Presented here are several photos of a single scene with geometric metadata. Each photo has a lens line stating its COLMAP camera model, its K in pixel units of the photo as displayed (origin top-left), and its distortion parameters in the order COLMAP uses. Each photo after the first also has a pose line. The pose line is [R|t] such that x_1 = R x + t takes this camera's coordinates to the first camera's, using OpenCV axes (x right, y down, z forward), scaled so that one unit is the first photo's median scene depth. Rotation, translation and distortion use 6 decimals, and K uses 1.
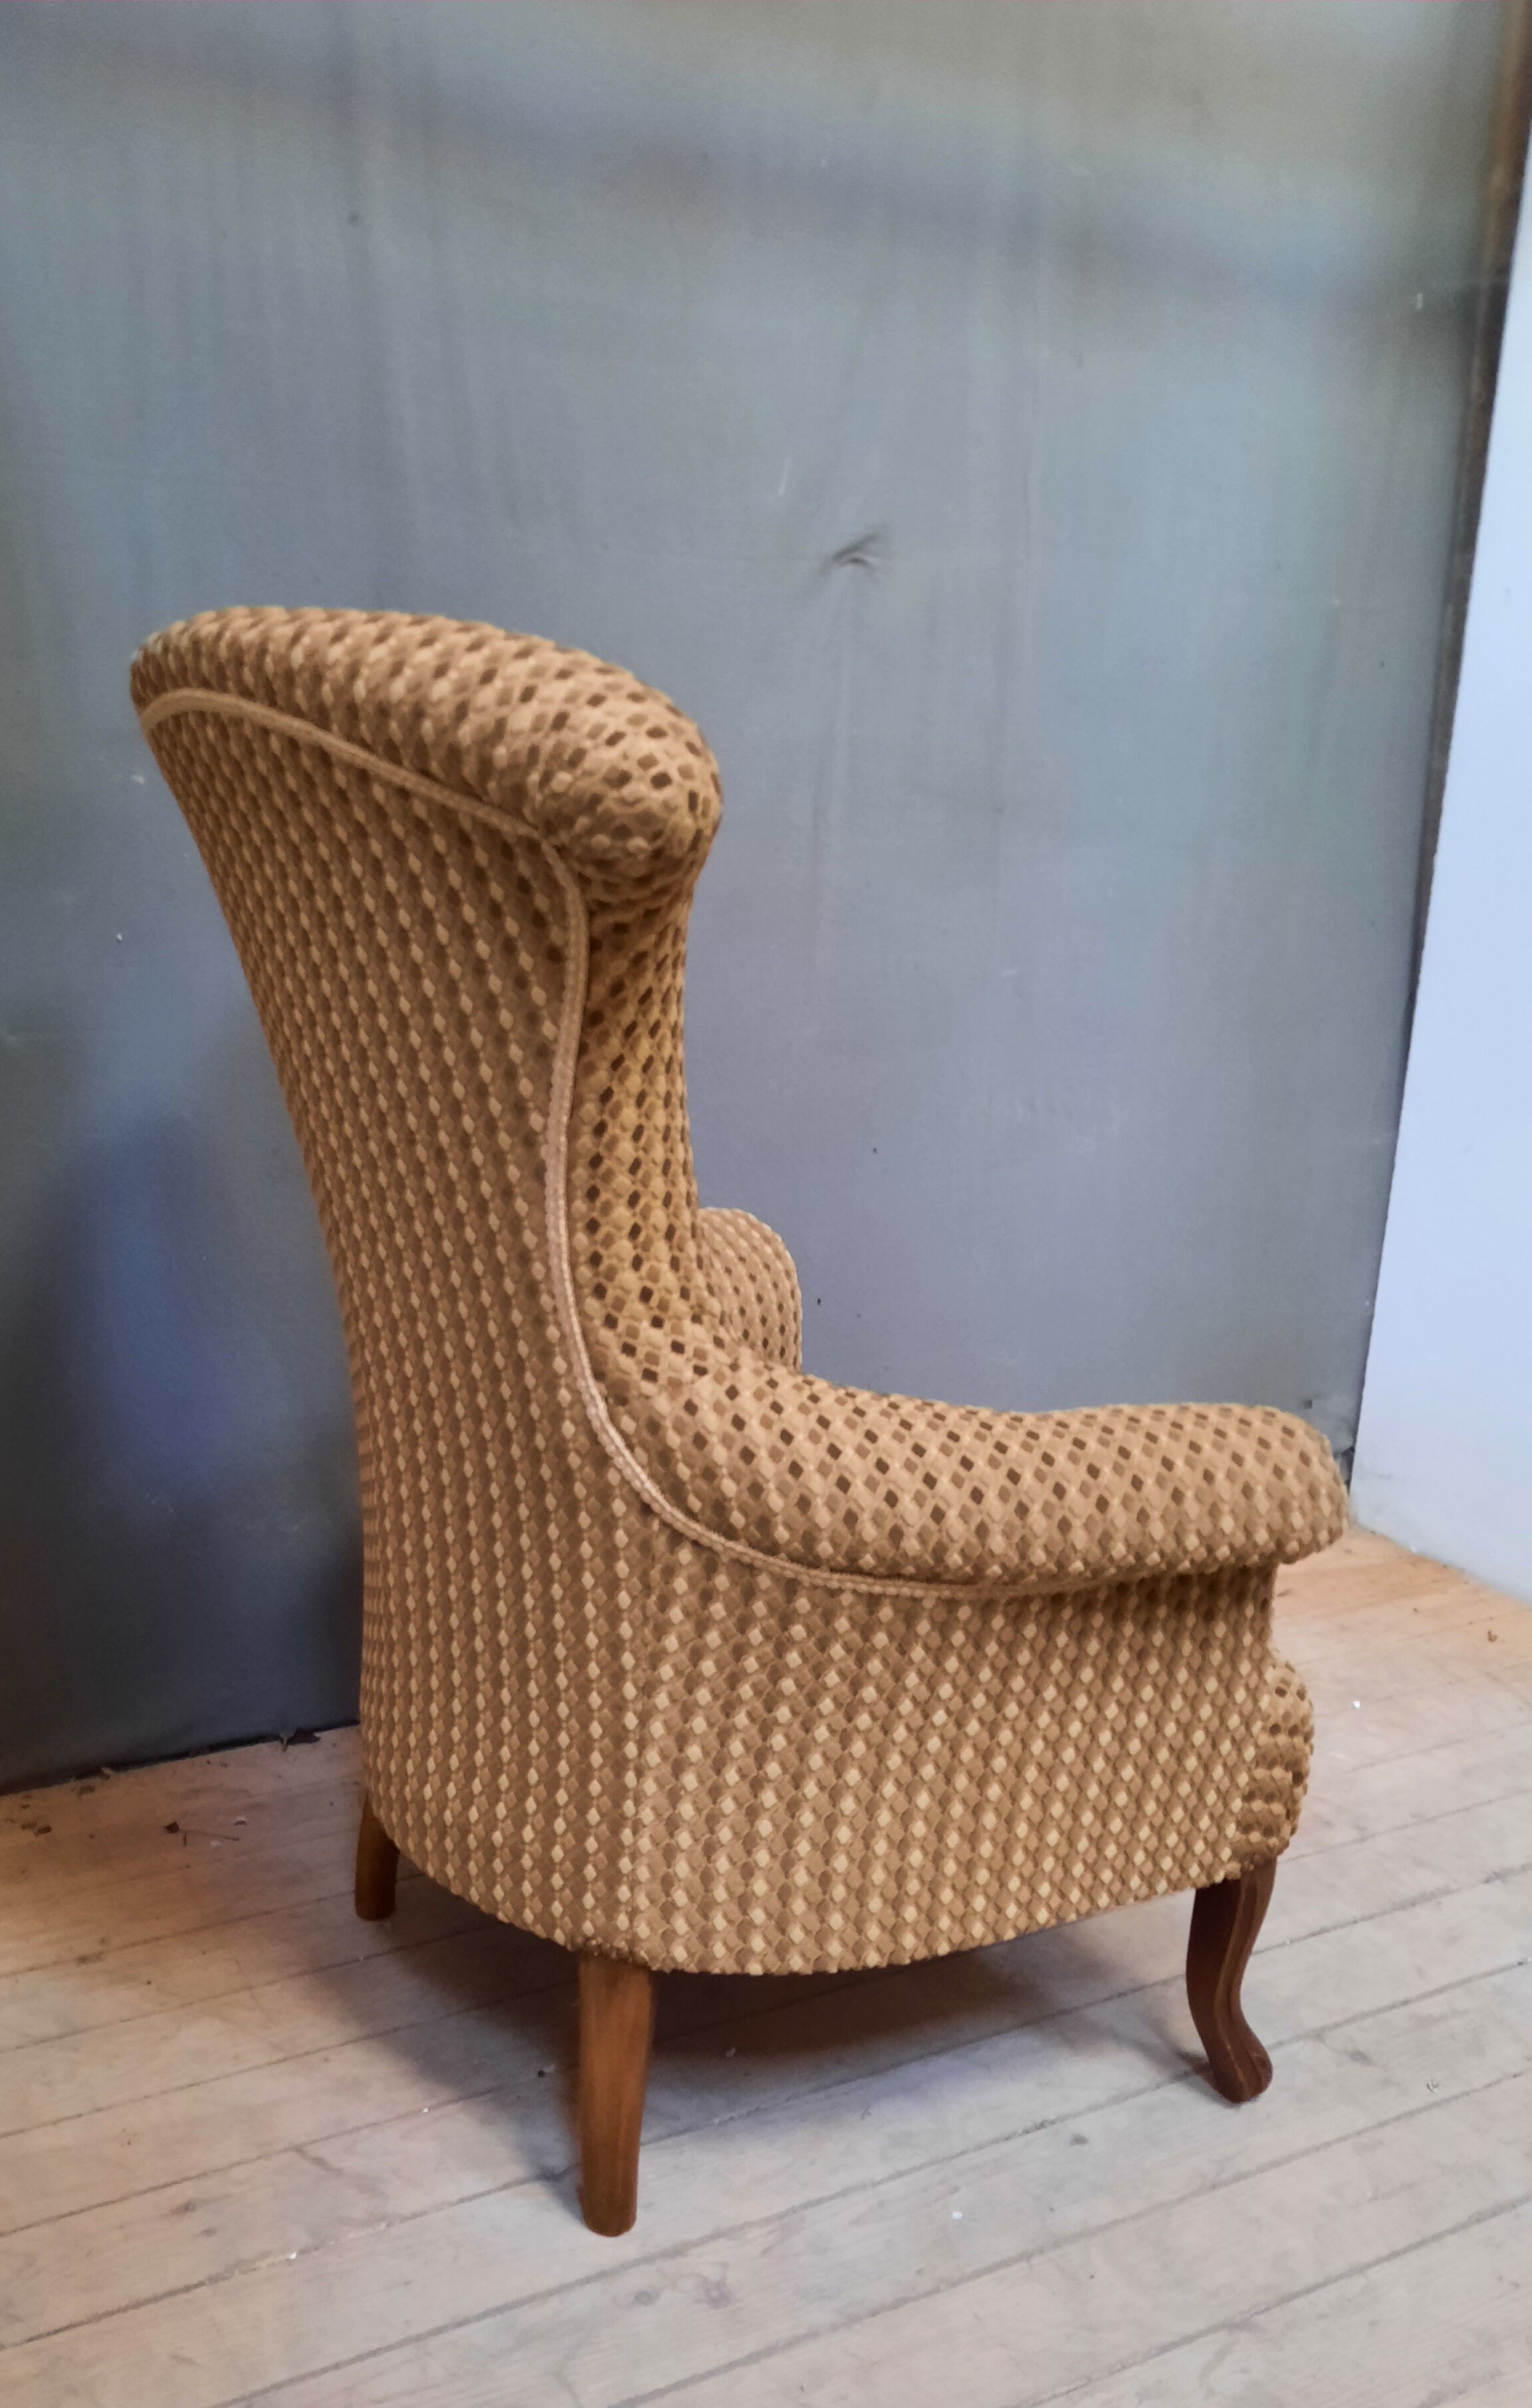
lens RADIAL K [[1933.1, 0, 766.0], [0, 1933.1, 1204.0], [0, 0, 1]] dist [0.063824, -0.060715]
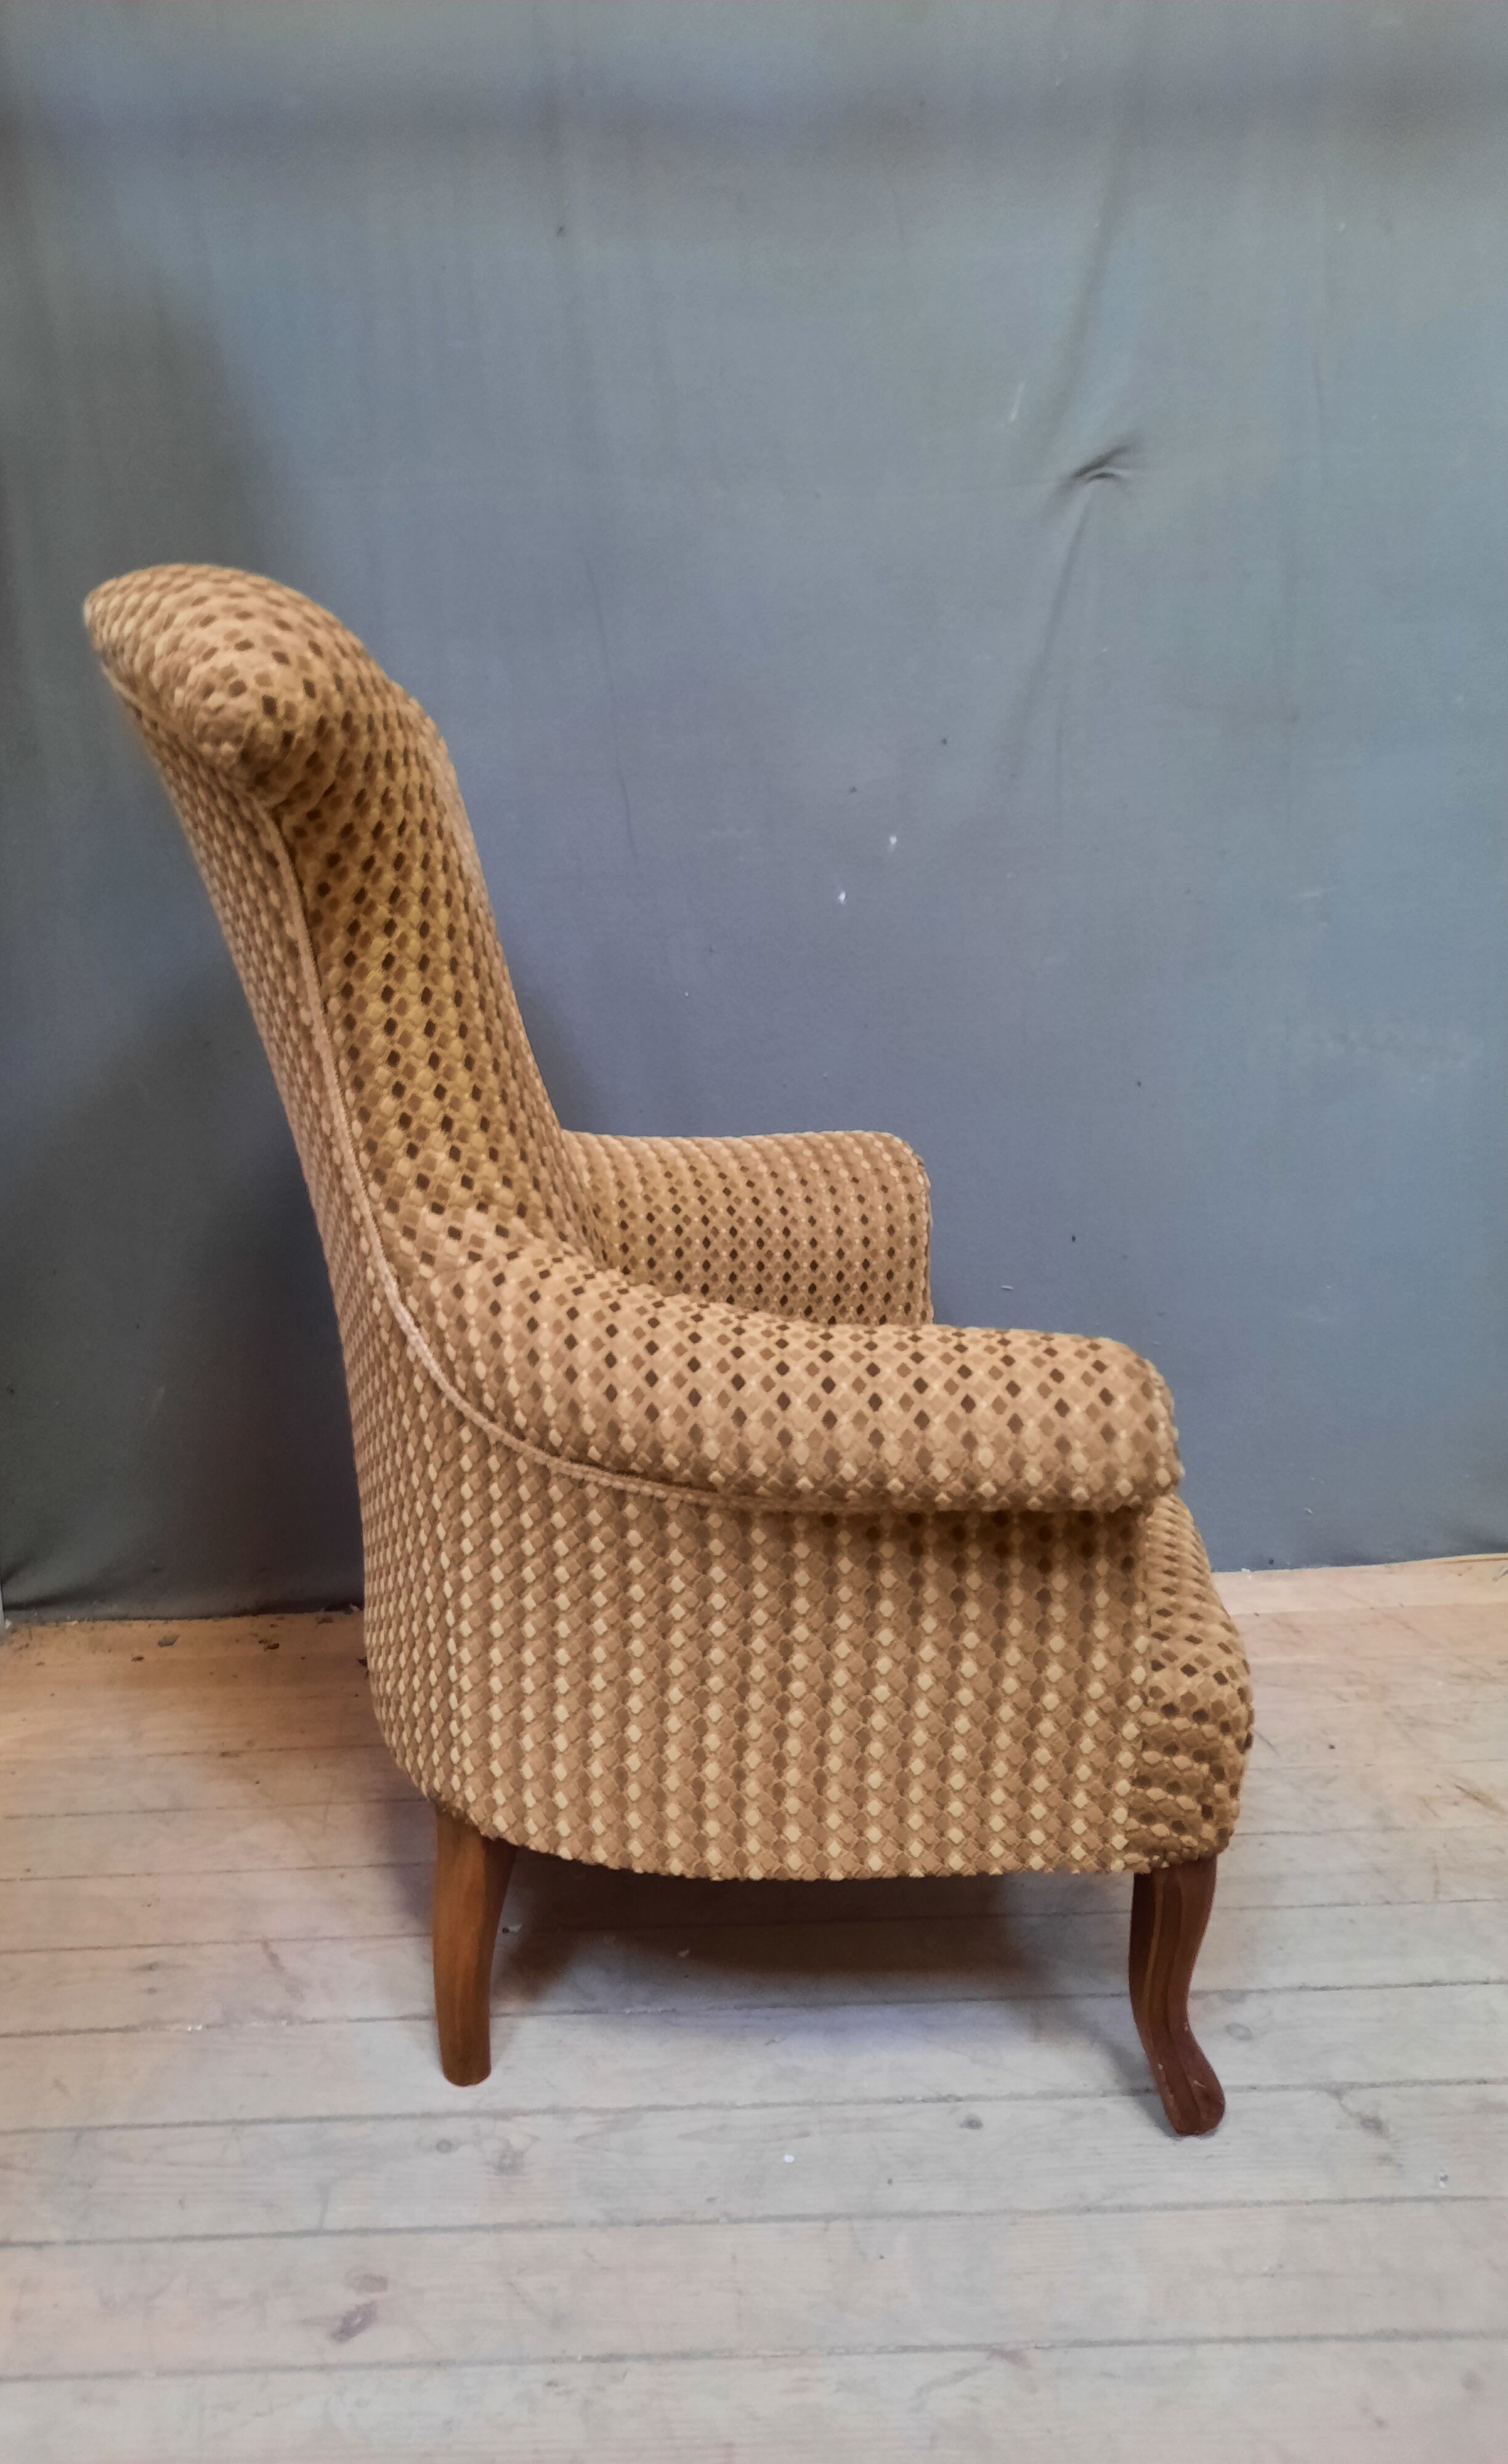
lens RADIAL K [[1860.8, 0, 735.4], [0, 1860.8, 1116.1], [0, 0, 1]] dist [0.052174, -0.049488]
pose [[0.893773, 0.017154, -0.448191, 0.516364], [-0.030622, 0.999270, -0.022821, 0.027451], [0.447473, 0.034121, 0.893646, 0.153574]]
